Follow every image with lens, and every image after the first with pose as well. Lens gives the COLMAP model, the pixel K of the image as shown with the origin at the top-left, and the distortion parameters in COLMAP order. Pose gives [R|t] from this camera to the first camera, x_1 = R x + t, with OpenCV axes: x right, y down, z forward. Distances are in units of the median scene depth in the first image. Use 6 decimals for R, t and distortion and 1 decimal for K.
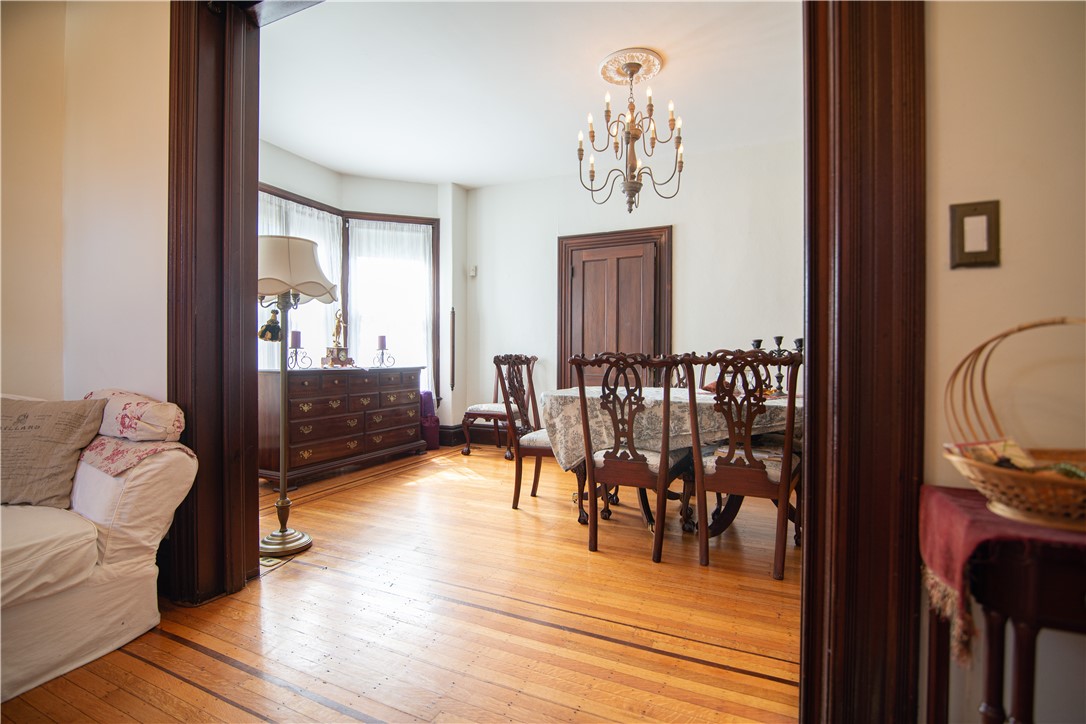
lens RADIAL K [[505.9, 0, 566.3], [0, 505.9, 361.8], [0, 0, 1]] dist [-0.026997, -0.000074]
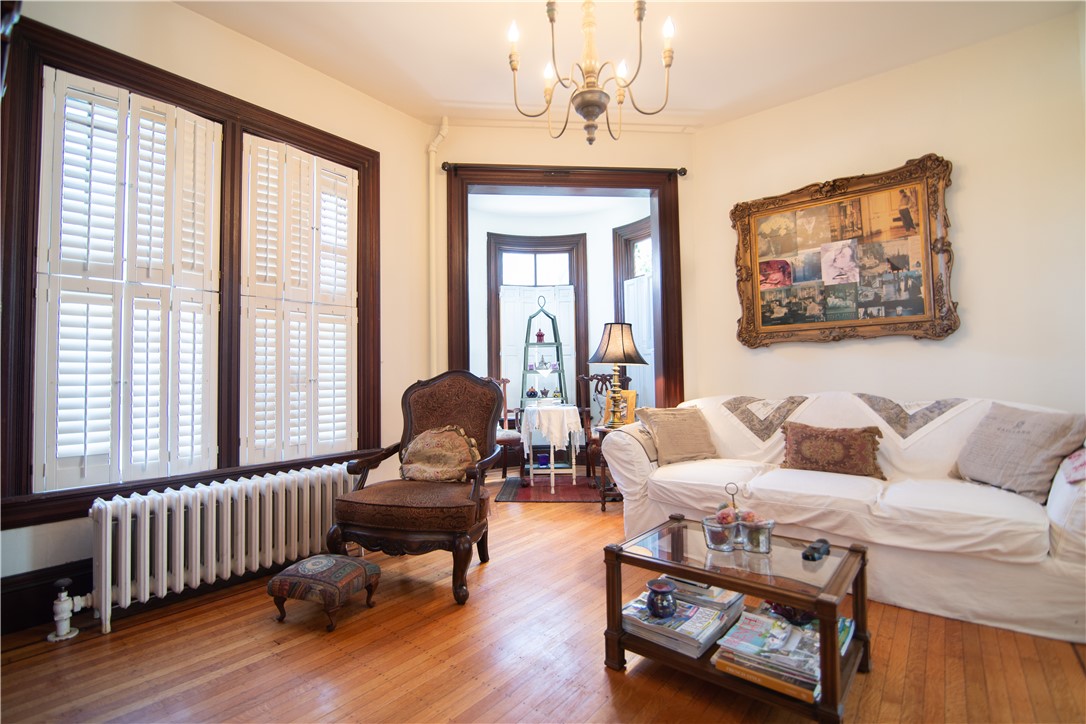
lens RADIAL K [[502.6, 0, 520.0], [0, 502.6, 358.0], [0, 0, 1]] dist [-0.019700, 0.001079]
pose [[-0.267978, -0.037584, -0.962692, 0.425843], [0.005583, 0.999161, -0.040561, -0.008743], [0.963409, -0.016244, -0.267544, 0.103901]]
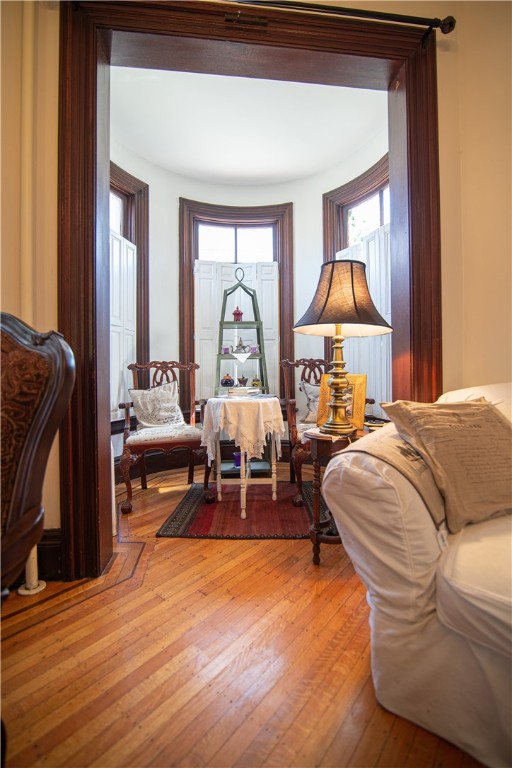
lens RADIAL K [[367.6, 0, 255.5], [0, 367.6, 373.6], [0, 0, 1]] dist [-0.015873, -0.000076]
pose [[-0.232720, -0.005858, -0.972526, -0.694375], [-0.000942, 0.999983, -0.005798, 0.049577], [0.972543, -0.000434, -0.232721, -0.057334]]
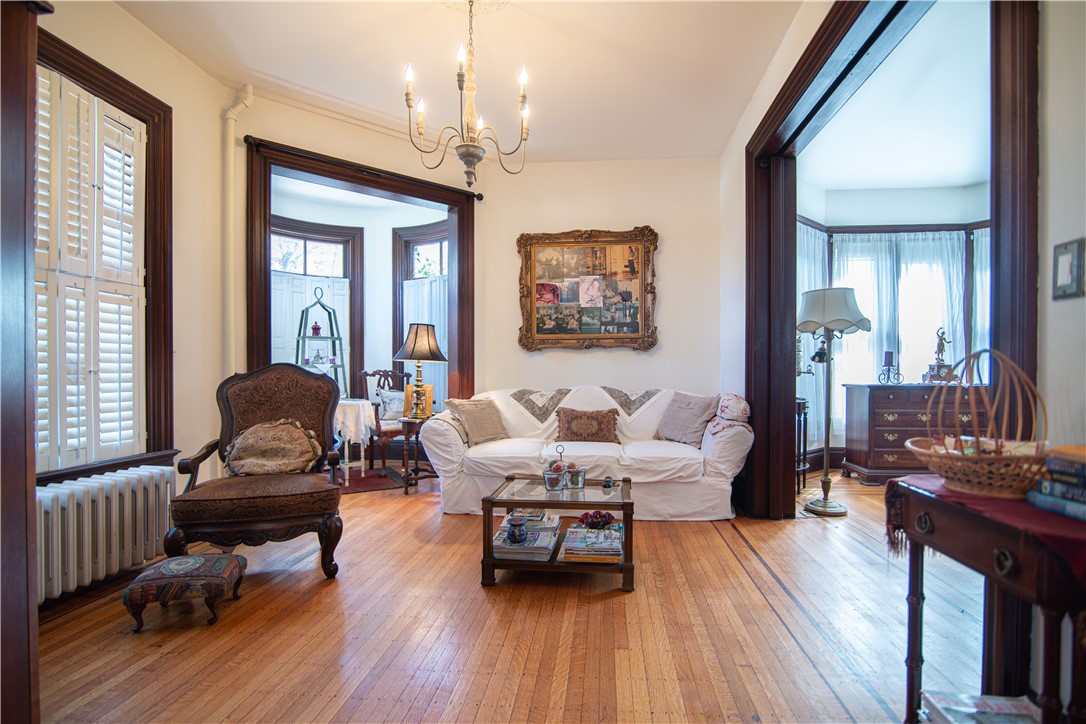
lens RADIAL K [[514.9, 0, 561.9], [0, 514.9, 378.2], [0, 0, 1]] dist [-0.016538, 0.000325]
pose [[0.334670, 0.006302, -0.942314, 0.744046], [-0.005717, 0.999973, 0.004657, -0.001873], [0.942318, 0.003829, 0.334697, -0.238565]]
